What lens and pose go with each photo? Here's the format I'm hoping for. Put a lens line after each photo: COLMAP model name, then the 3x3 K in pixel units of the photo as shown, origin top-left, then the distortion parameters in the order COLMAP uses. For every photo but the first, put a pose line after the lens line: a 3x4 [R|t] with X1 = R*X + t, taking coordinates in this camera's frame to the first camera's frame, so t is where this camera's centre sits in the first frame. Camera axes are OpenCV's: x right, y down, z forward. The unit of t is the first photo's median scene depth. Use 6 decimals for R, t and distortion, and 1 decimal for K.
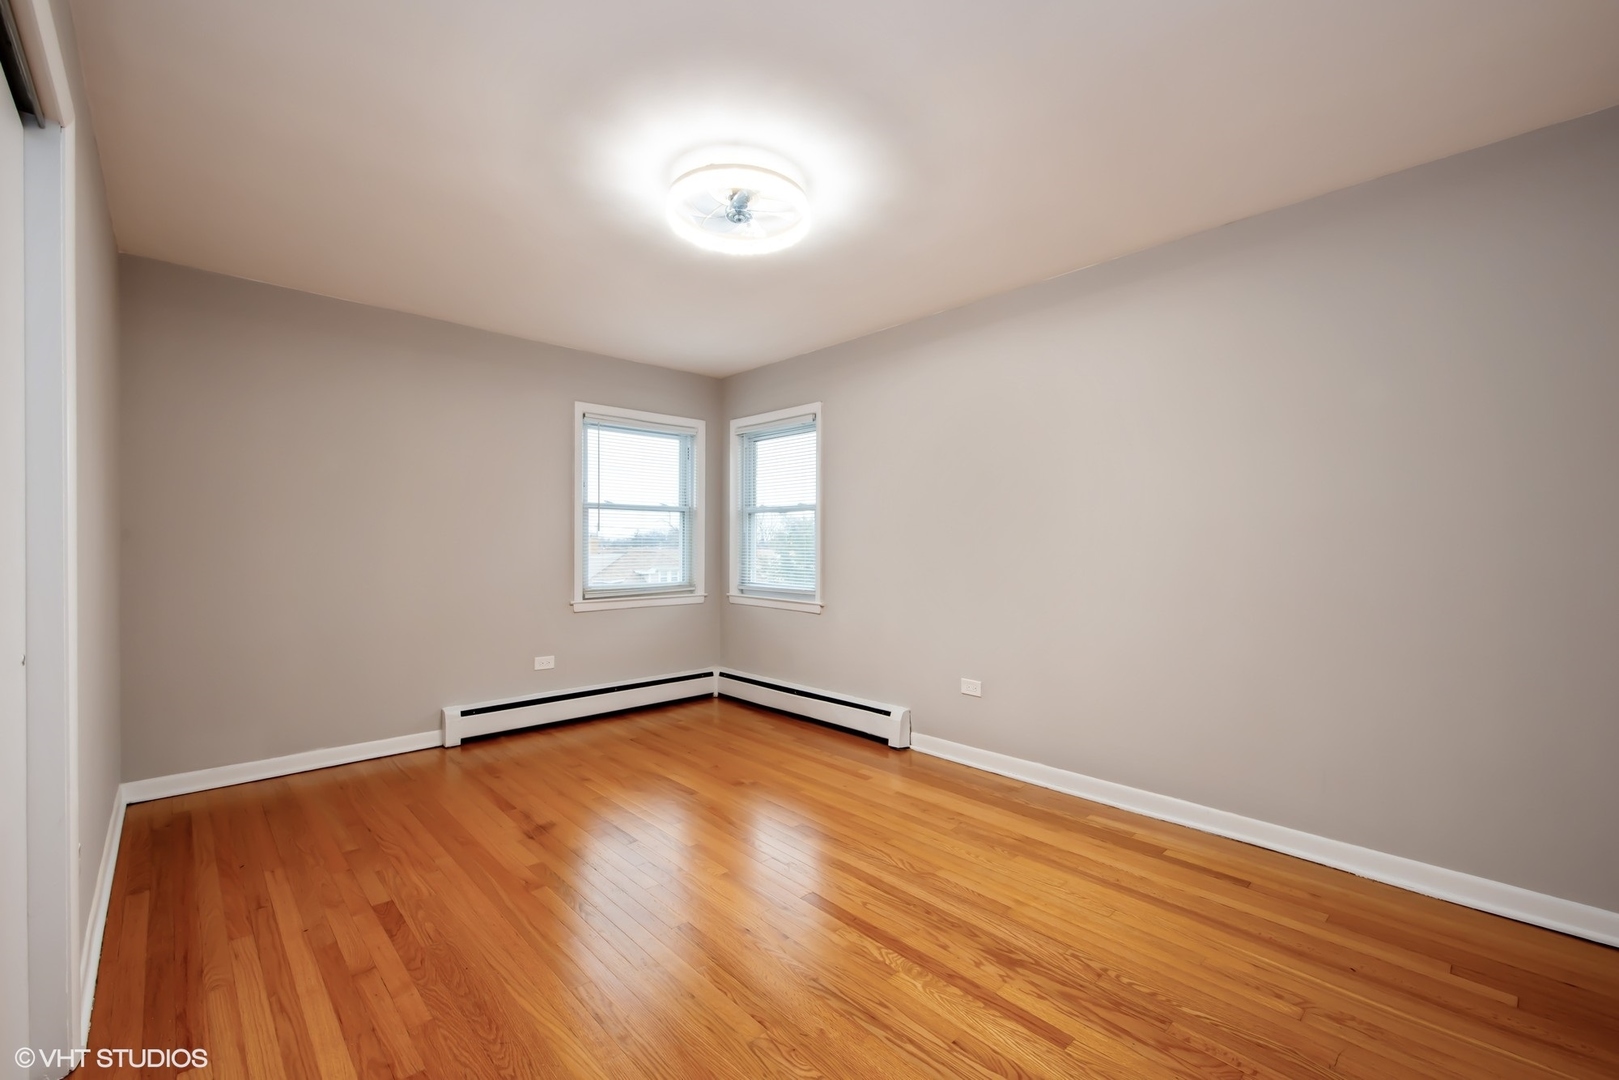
lens RADIAL K [[702.6, 0, 809.5], [0, 702.6, 540.0], [0, 0, 1]] dist [0.001832, 0.000102]
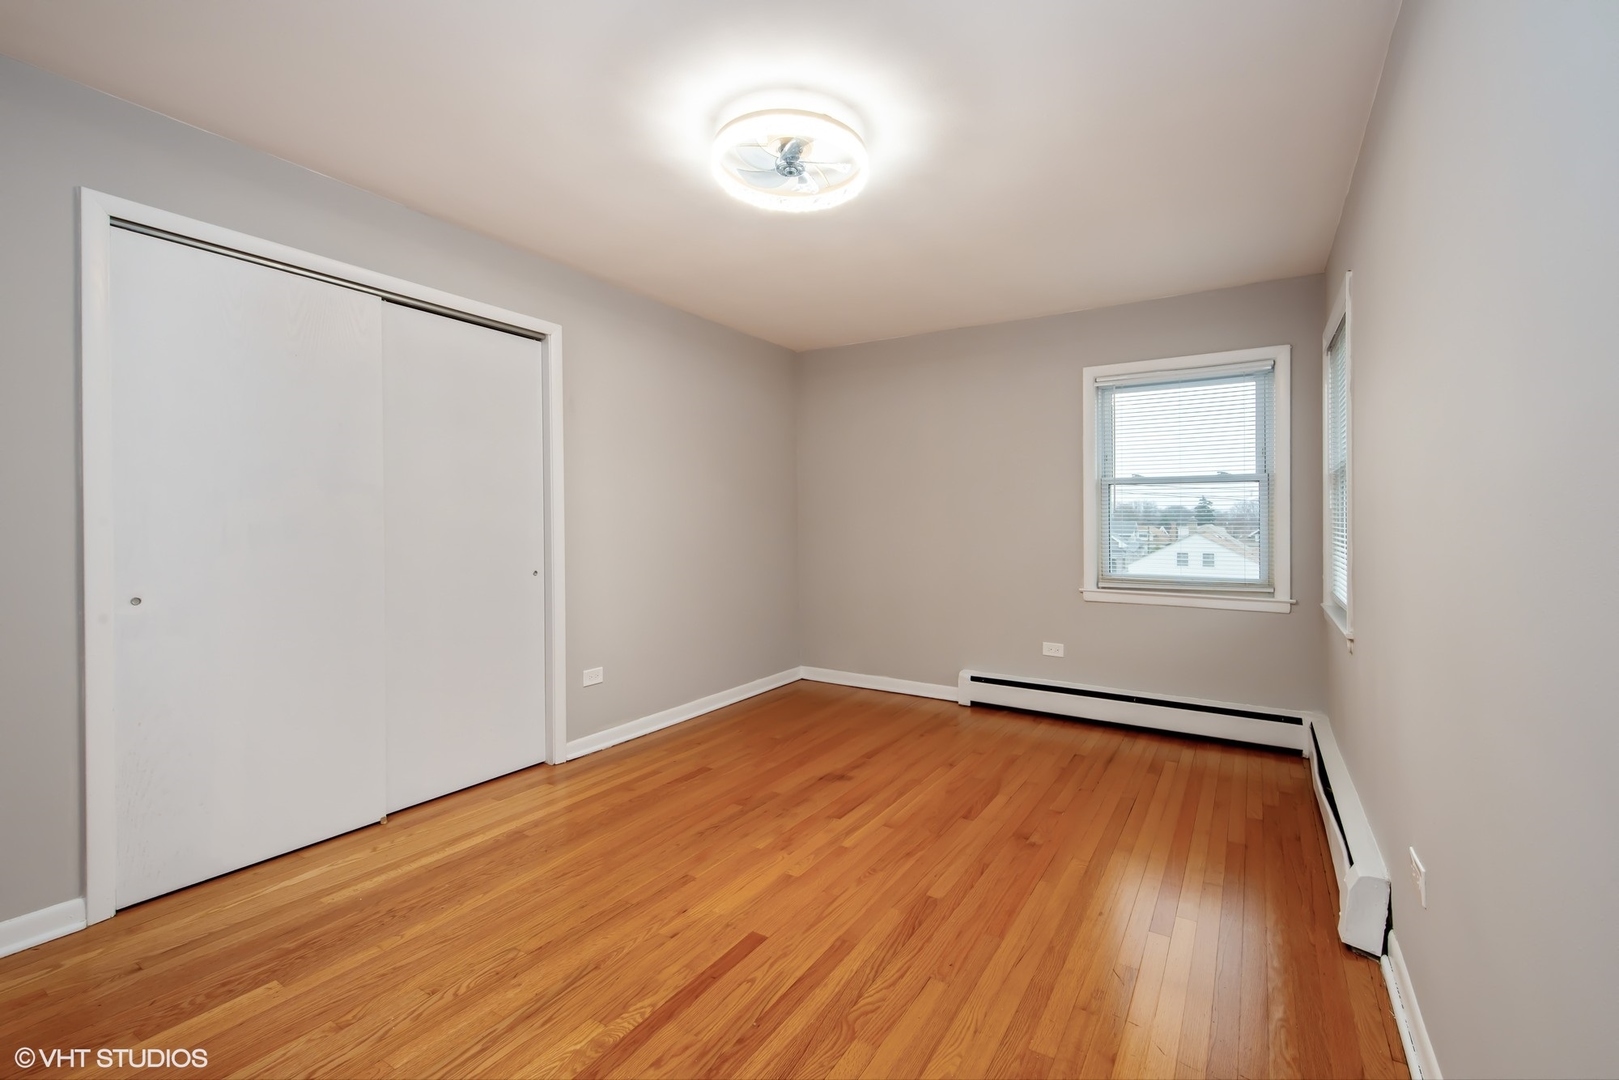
lens RADIAL K [[680.7, 0, 816.5], [0, 680.7, 517.7], [0, 0, 1]] dist [0.017935, -0.000006]
pose [[0.251791, -0.001744, -0.967780, 0.433263], [0.001441, 0.999998, -0.001427, -0.003066], [0.967781, -0.001035, 0.251793, 0.445806]]
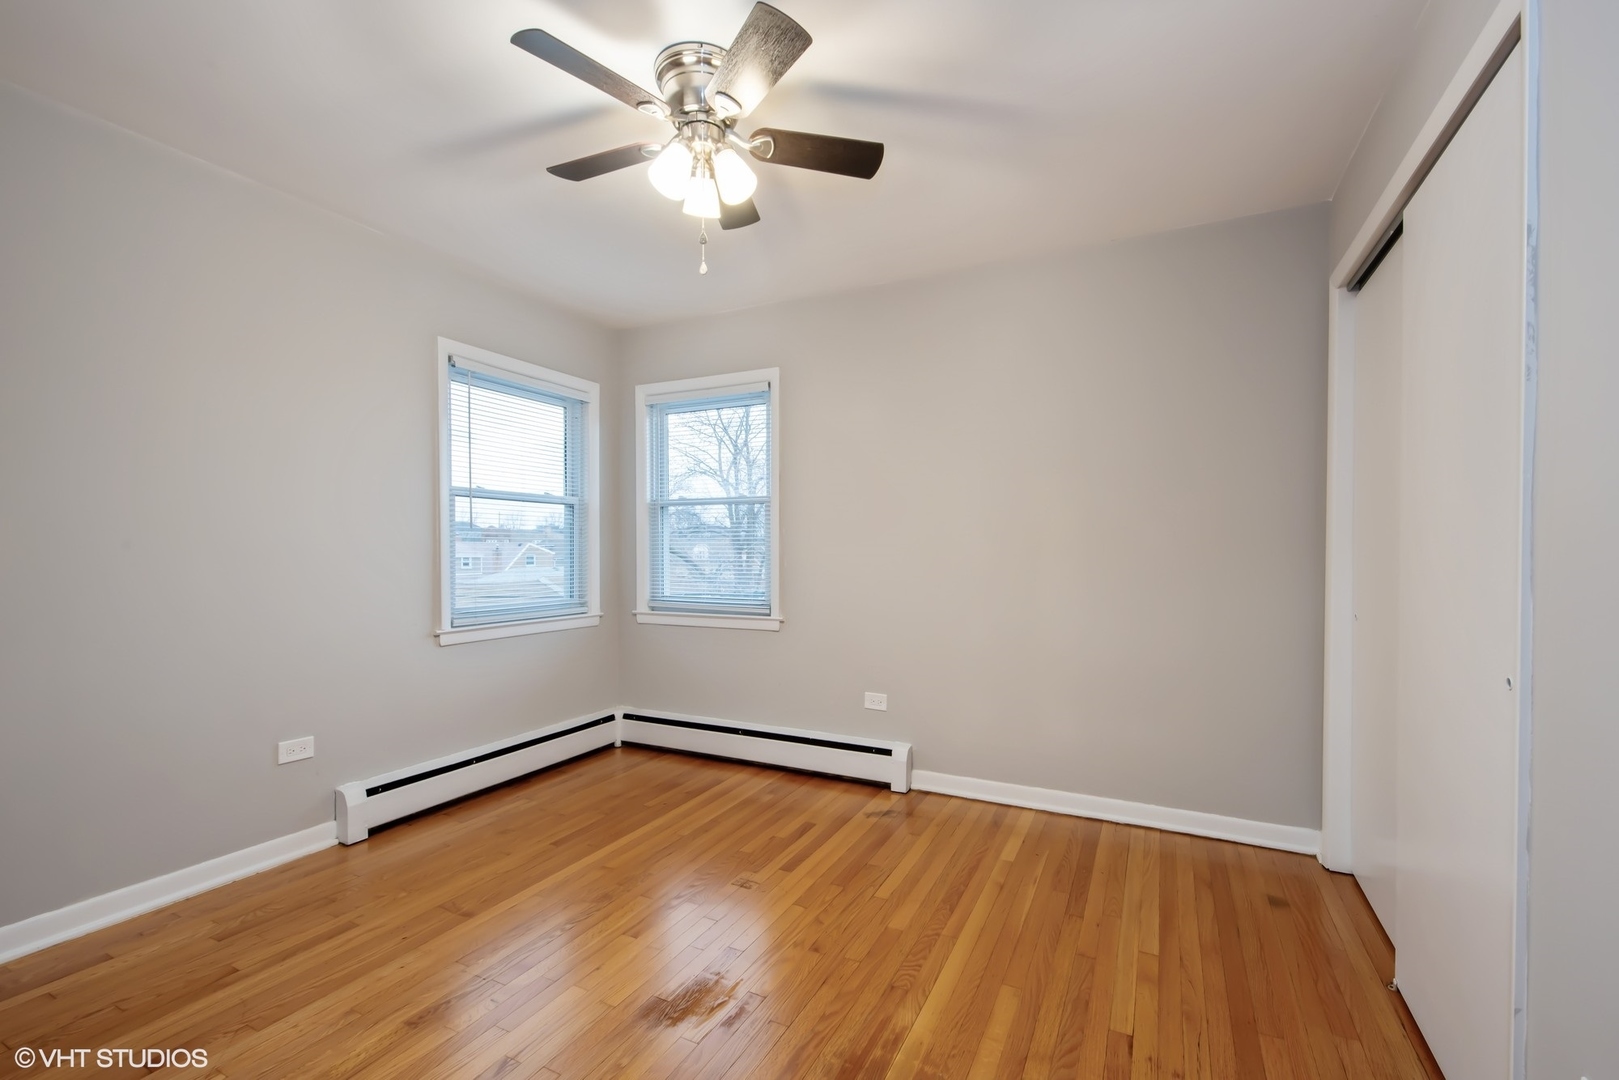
lens RADIAL K [[706.2, 0, 842.3], [0, 706.2, 555.7], [0, 0, 1]] dist [-0.055607, 0.000002]
pose [[0.925142, -0.008473, 0.379527, -0.221930], [0.000873, 0.999796, 0.020190, -0.000035], [-0.379621, -0.018347, 0.924960, 0.234160]]
